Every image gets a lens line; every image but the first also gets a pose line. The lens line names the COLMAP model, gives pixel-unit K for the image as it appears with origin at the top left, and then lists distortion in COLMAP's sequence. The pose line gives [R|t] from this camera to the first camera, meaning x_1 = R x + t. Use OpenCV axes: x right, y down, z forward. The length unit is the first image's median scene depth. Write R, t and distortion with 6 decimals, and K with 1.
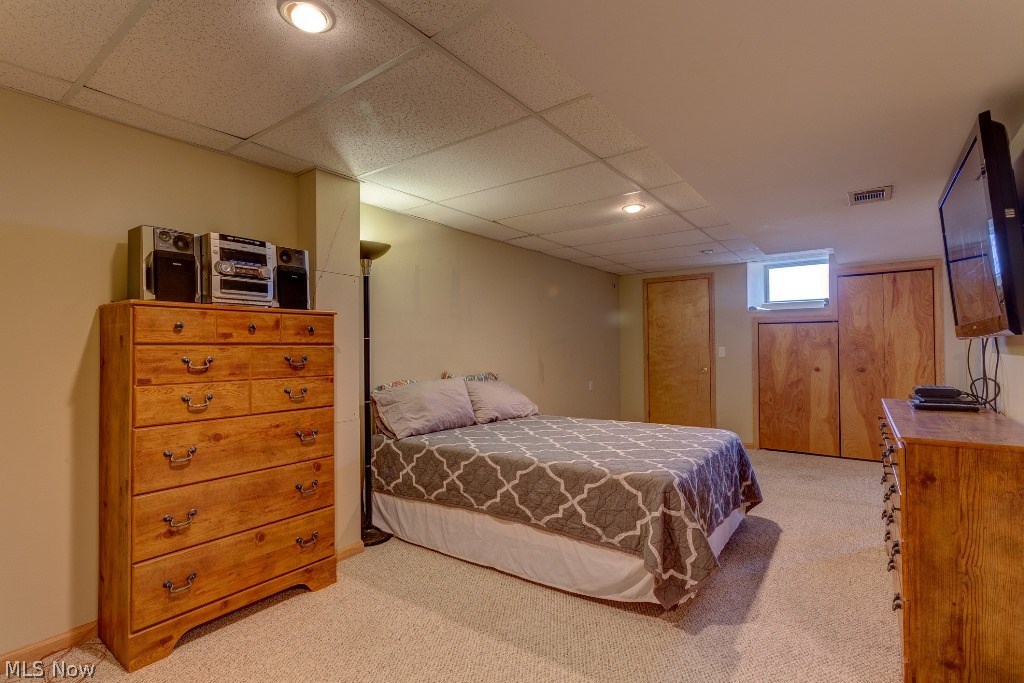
lens RADIAL K [[487.1, 0, 503.0], [0, 487.1, 345.0], [0, 0, 1]] dist [0.001835, 0.000074]
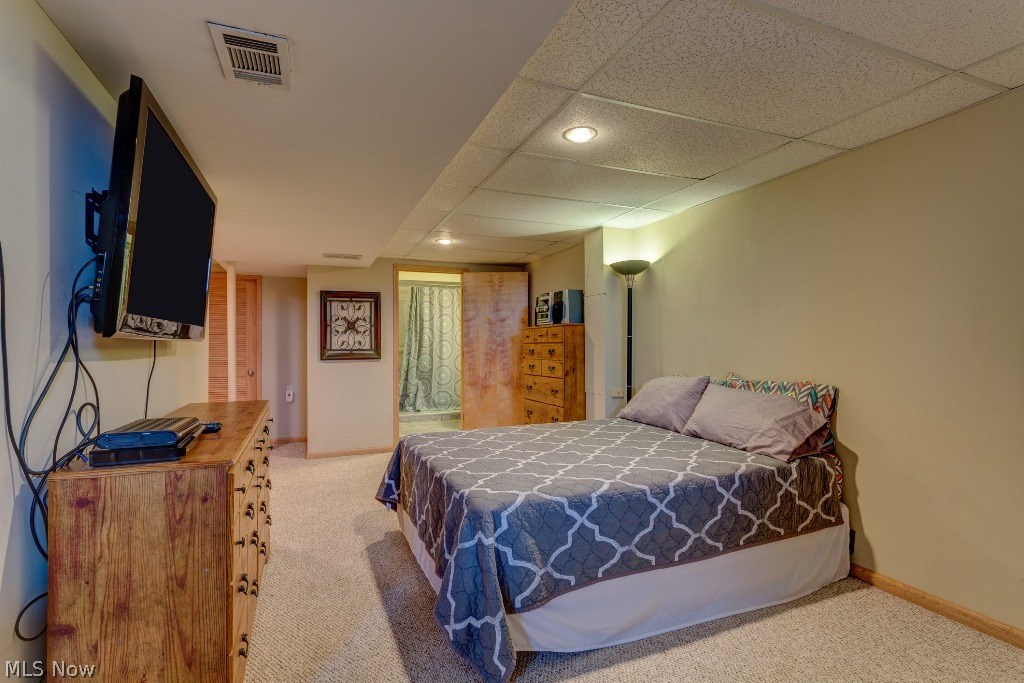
lens RADIAL K [[487.1, 0, 503.0], [0, 487.1, 345.0], [0, 0, 1]] dist [0.001835, 0.000074]
pose [[-0.520852, -0.001913, -0.853645, 1.085898], [0.007832, 0.999945, -0.007020, 0.016267], [0.853611, -0.010342, -0.520808, 1.523665]]
